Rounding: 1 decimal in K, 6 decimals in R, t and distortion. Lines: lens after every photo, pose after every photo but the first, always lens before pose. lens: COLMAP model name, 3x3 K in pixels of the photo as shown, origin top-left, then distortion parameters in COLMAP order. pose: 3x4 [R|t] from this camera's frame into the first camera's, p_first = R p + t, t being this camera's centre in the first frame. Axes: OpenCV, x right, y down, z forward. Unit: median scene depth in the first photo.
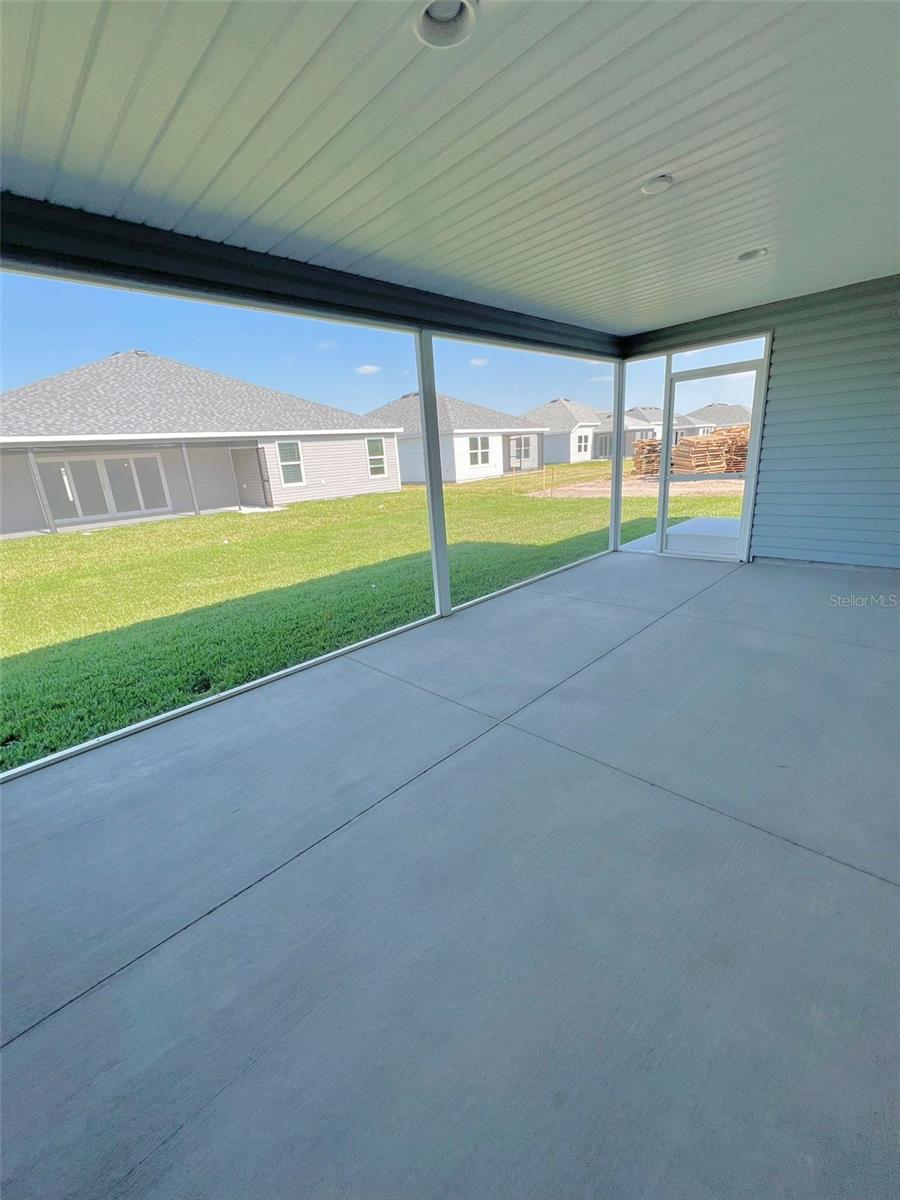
lens RADIAL K [[483.3, 0, 449.3], [0, 483.3, 599.5], [0, 0, 1]] dist [-0.002279, 0.000731]
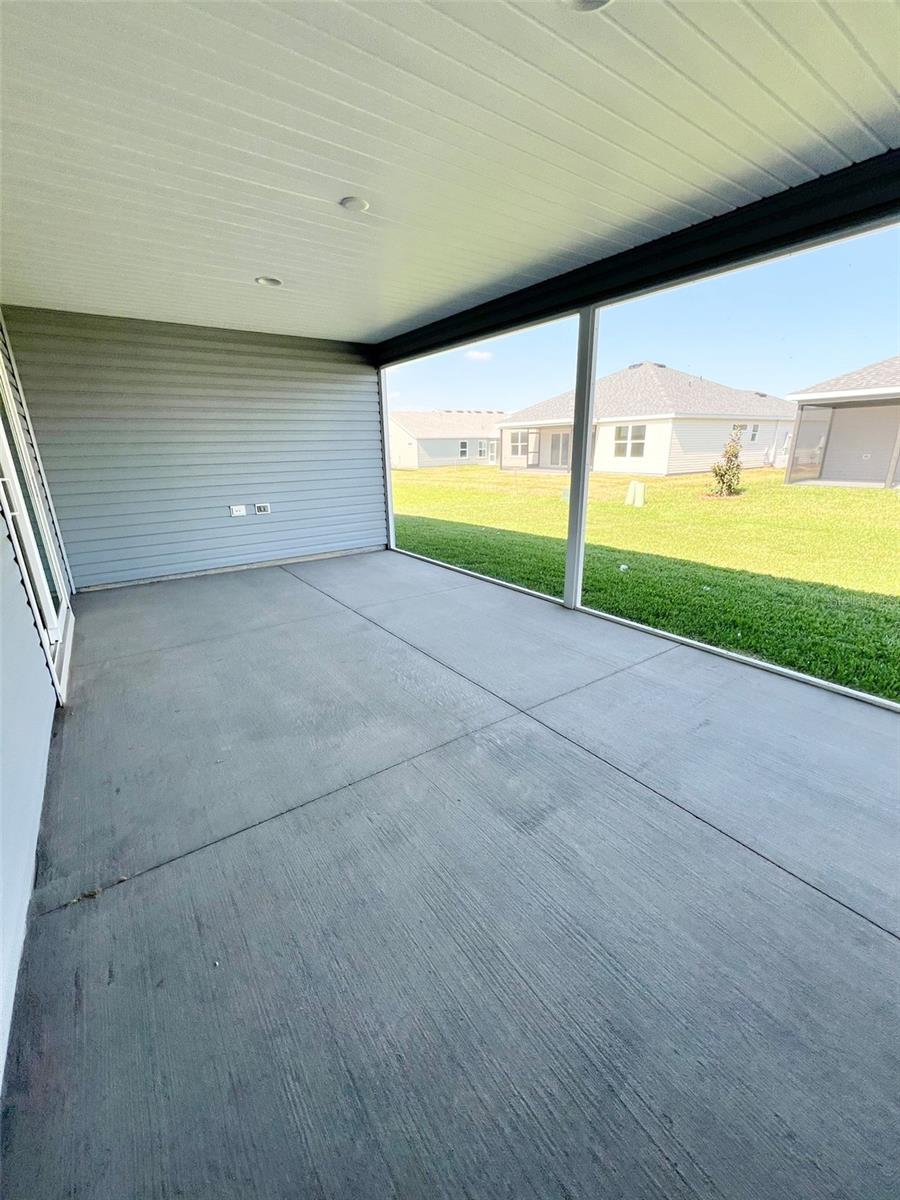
lens RADIAL K [[483.3, 0, 449.3], [0, 483.3, 599.5], [0, 0, 1]] dist [-0.002279, 0.000731]
pose [[-0.160936, 0.366416, -0.916427, 0.692331], [-0.253382, 0.882070, 0.397176, -0.230761], [0.953885, 0.296126, -0.049113, 0.616239]]
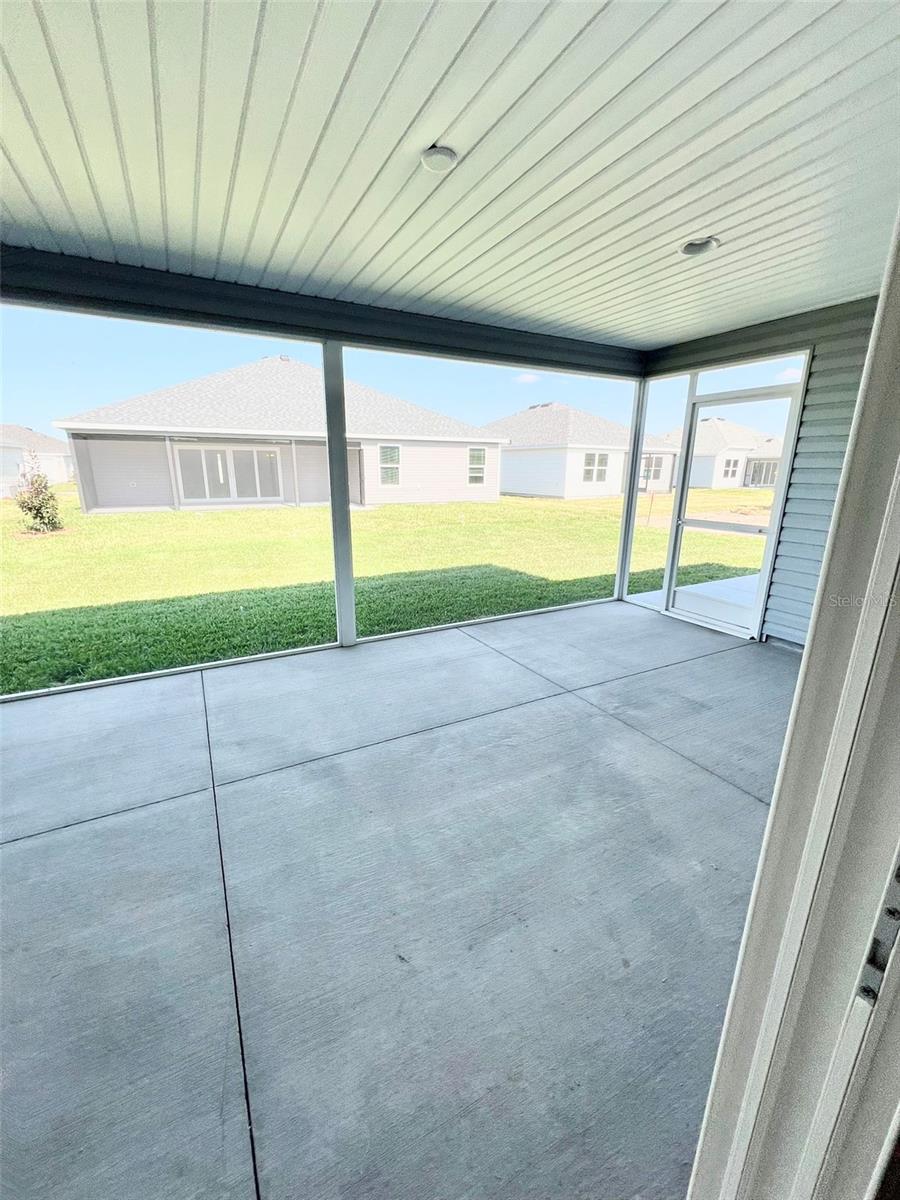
lens RADIAL K [[483.3, 0, 449.3], [0, 483.3, 599.5], [0, 0, 1]] dist [-0.002279, 0.000731]
pose [[0.955712, 0.147793, -0.254504, 0.305170], [-0.151527, 0.988441, 0.004984, -0.066939], [0.252299, 0.033801, 0.967059, 0.112296]]
